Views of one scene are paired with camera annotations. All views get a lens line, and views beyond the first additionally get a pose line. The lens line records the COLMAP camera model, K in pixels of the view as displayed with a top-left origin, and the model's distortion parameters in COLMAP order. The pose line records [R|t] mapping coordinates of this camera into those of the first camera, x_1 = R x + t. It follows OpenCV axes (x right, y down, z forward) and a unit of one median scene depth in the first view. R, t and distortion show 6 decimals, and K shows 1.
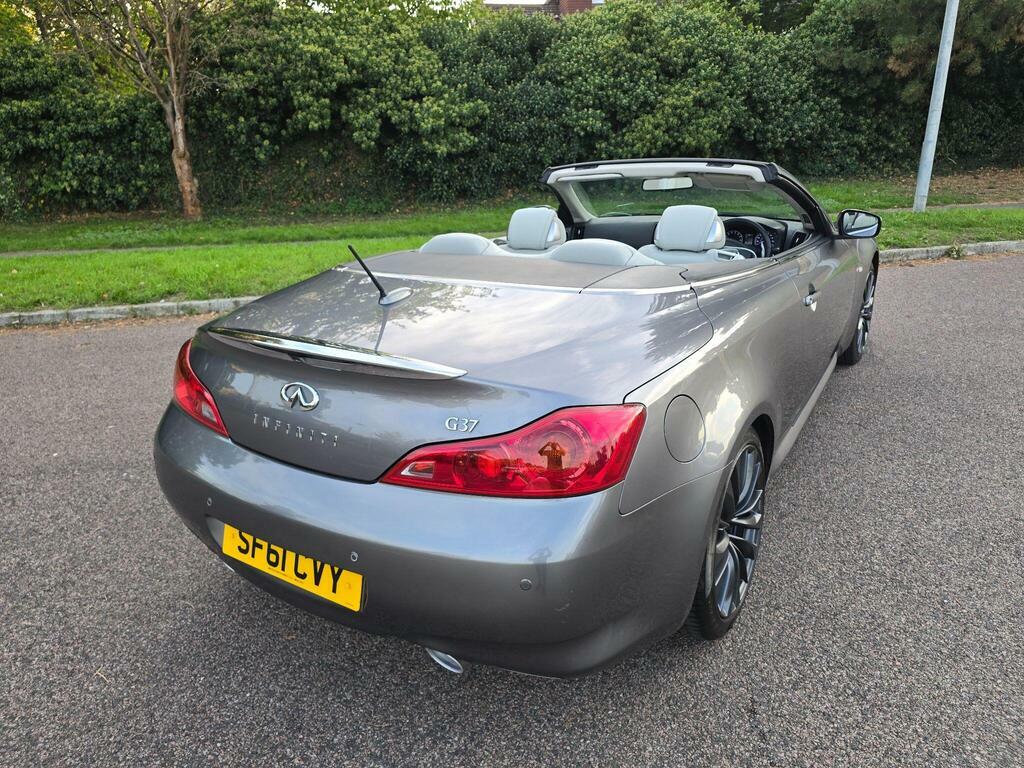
lens RADIAL K [[684.6, 0, 509.4], [0, 684.6, 371.4], [0, 0, 1]] dist [0.053919, -0.047424]
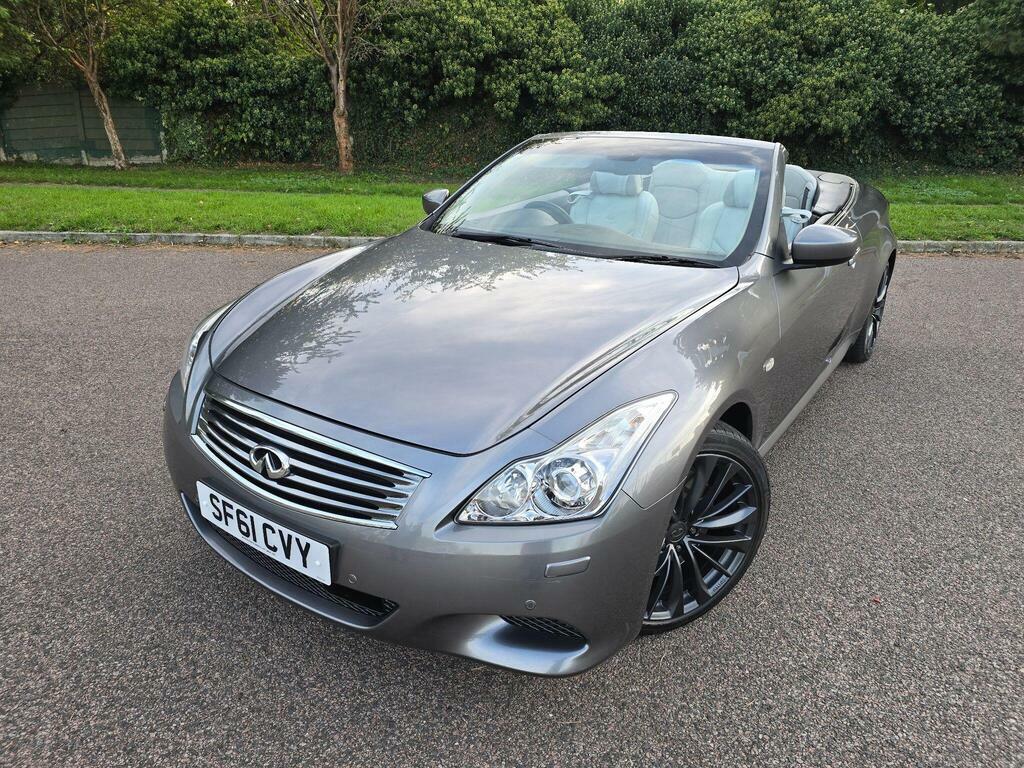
lens RADIAL K [[684.6, 0, 515.5], [0, 684.6, 376.8], [0, 0, 1]] dist [0.053919, -0.047424]
pose [[0.979703, 0.111794, -0.166388, 0.033609], [-0.104984, 0.993256, 0.049202, 0.023571], [0.170767, -0.030736, 0.984832, -0.059149]]
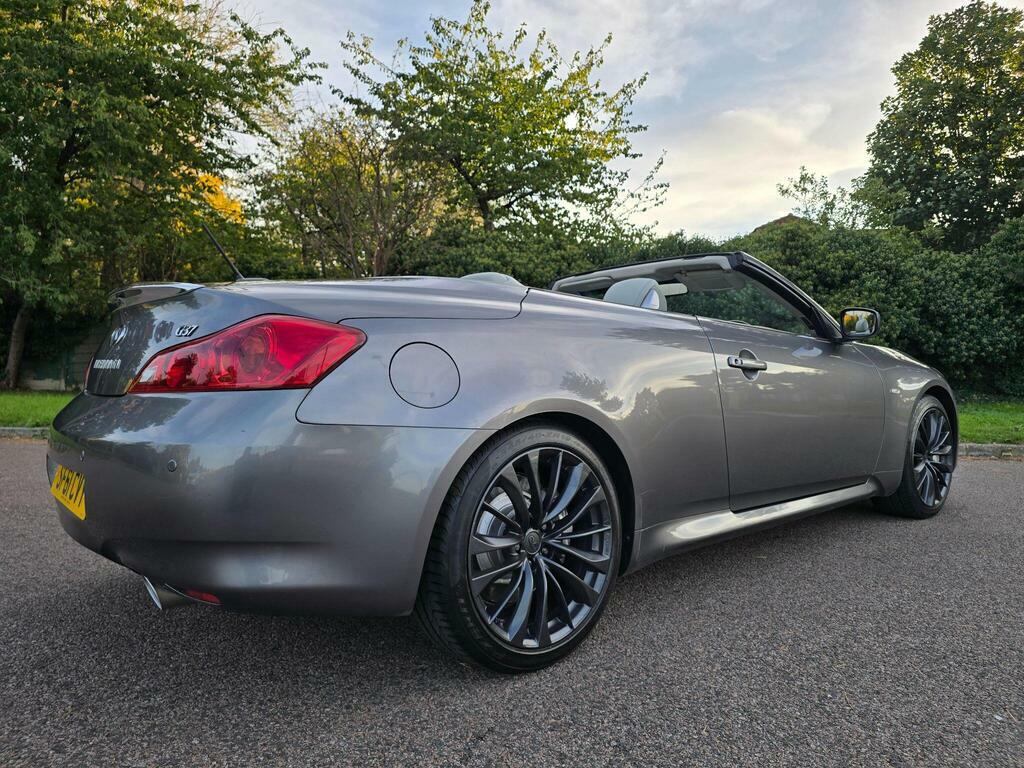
lens RADIAL K [[684.6, 0, 514.2], [0, 684.6, 383.4], [0, 0, 1]] dist [0.053919, -0.047424]
pose [[0.957706, 0.050194, -0.283336, 0.088159], [-0.134304, 0.948808, -0.285878, 0.047862], [0.254482, 0.311840, 0.915420, 0.020822]]
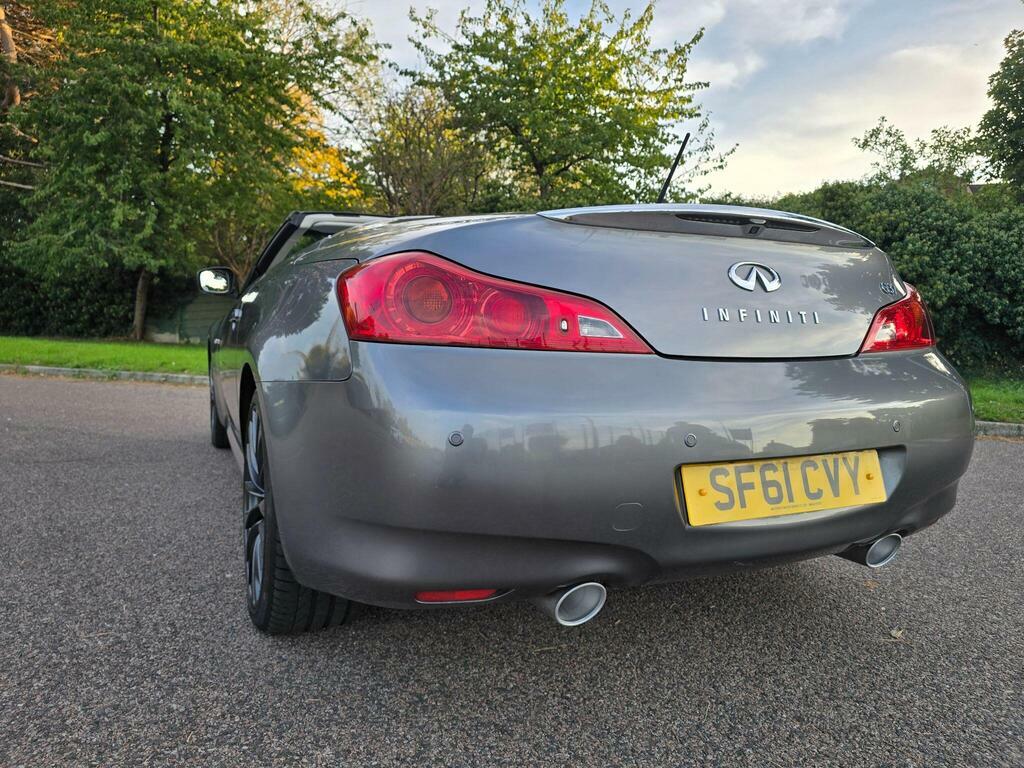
lens RADIAL K [[684.6, 0, 505.4], [0, 684.6, 382.3], [0, 0, 1]] dist [0.053919, -0.047424]
pose [[0.872155, 0.097708, -0.479373, 0.267739], [-0.217614, 0.955060, -0.201256, 0.031168], [0.438166, 0.279844, 0.854223, 0.050140]]
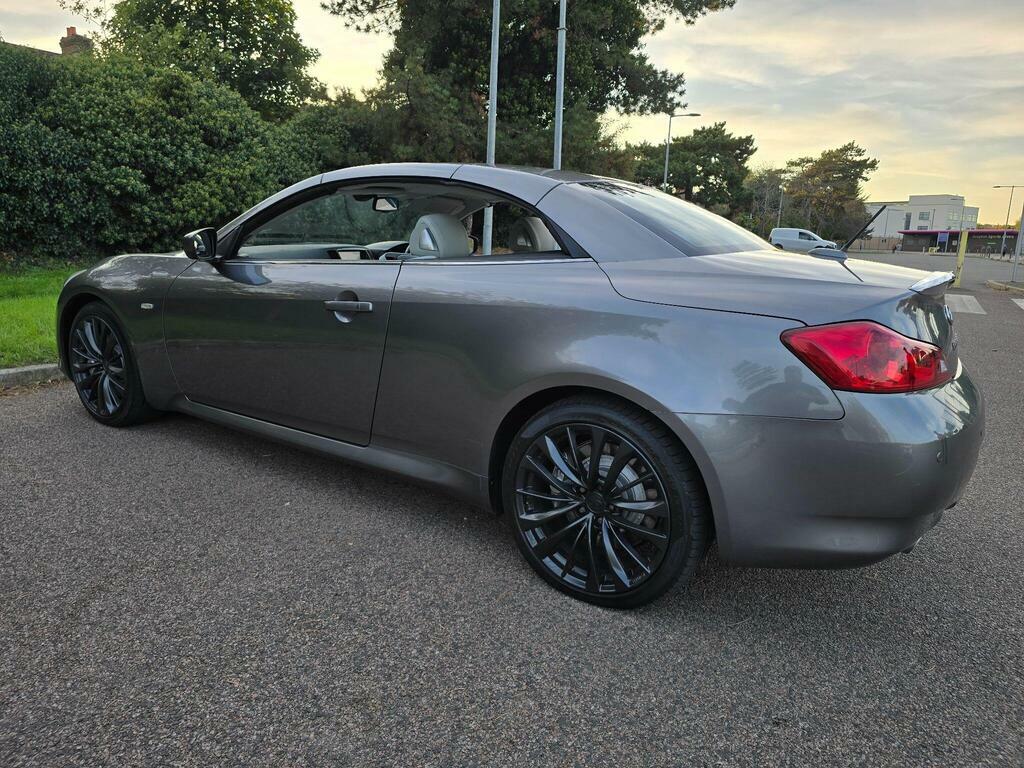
lens RADIAL K [[684.6, 0, 518.9], [0, 684.6, 365.0], [0, 0, 1]] dist [0.053919, -0.047424]
pose [[0.625139, -0.088610, 0.775467, -0.286535], [0.194603, 0.979853, -0.044915, 0.006329], [-0.755864, 0.178987, 0.629788, 0.107164]]
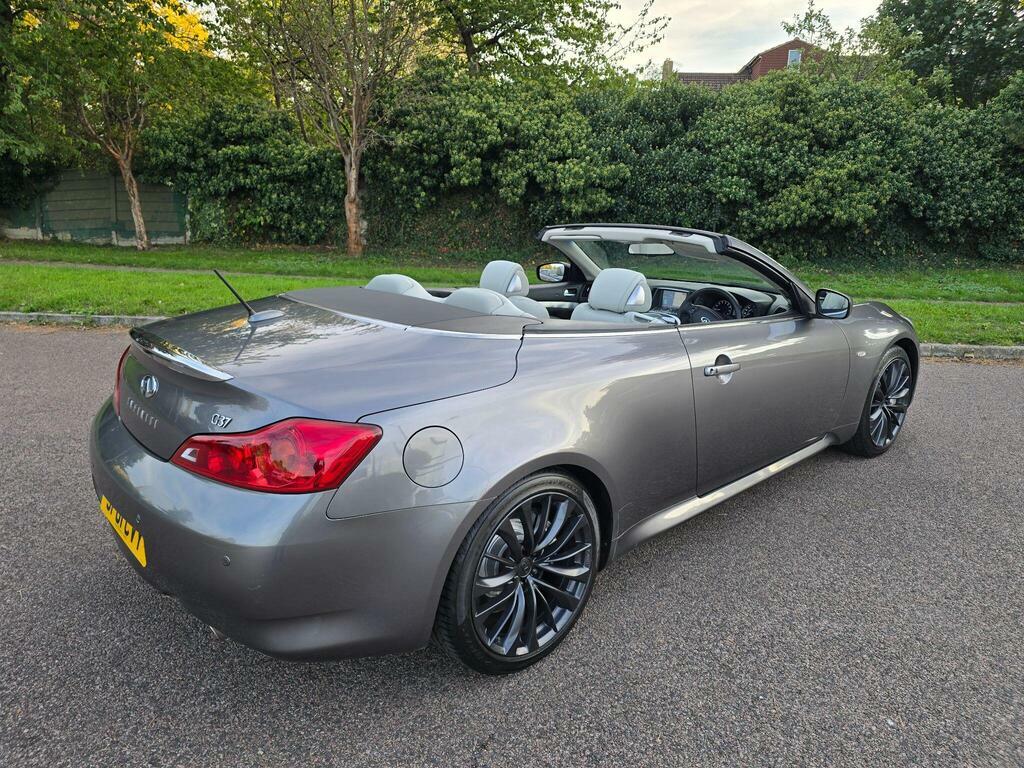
lens RADIAL K [[684.6, 0, 506.8], [0, 684.6, 366.6], [0, 0, 1]] dist [0.053919, -0.047424]
pose [[0.960784, 0.117549, -0.251152, 0.085235], [-0.138352, 0.988129, -0.066783, -0.000547], [0.240320, 0.098911, 0.965641, -0.006627]]
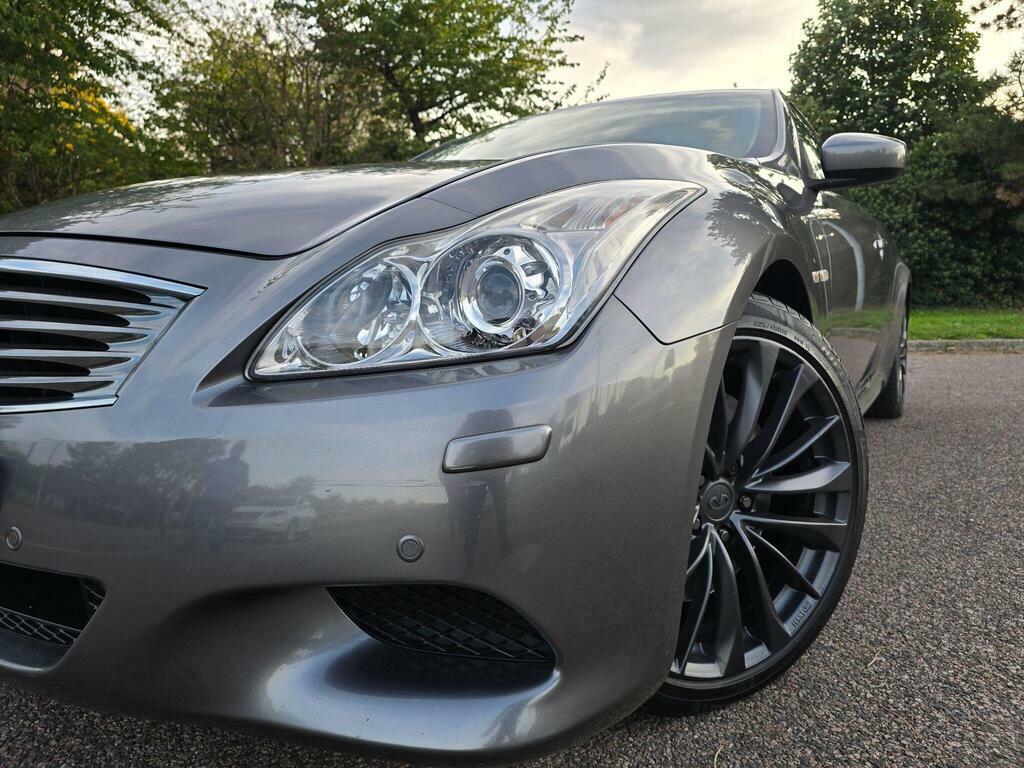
lens RADIAL K [[684.6, 0, 516.0], [0, 684.6, 378.9], [0, 0, 1]] dist [0.053919, -0.047424]
pose [[0.987381, 0.046564, -0.151363, 0.034963], [-0.077359, 0.975817, -0.204442, 0.067160], [0.138184, 0.213571, 0.967105, 0.011171]]
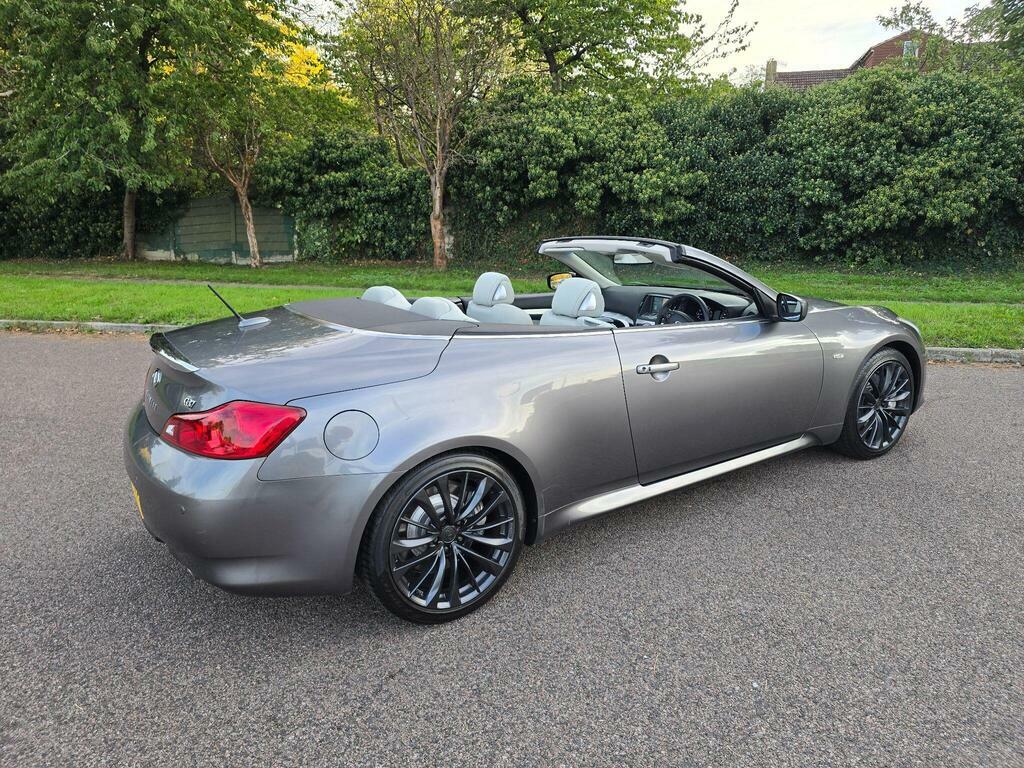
lens RADIAL K [[684.6, 0, 507.8], [0, 684.6, 363.7], [0, 0, 1]] dist [0.053919, -0.047424]
pose [[0.908687, 0.113854, -0.401653, 0.143902], [-0.151190, 0.986533, -0.062402, -0.002443], [0.389139, 0.117430, 0.913663, -0.017571]]
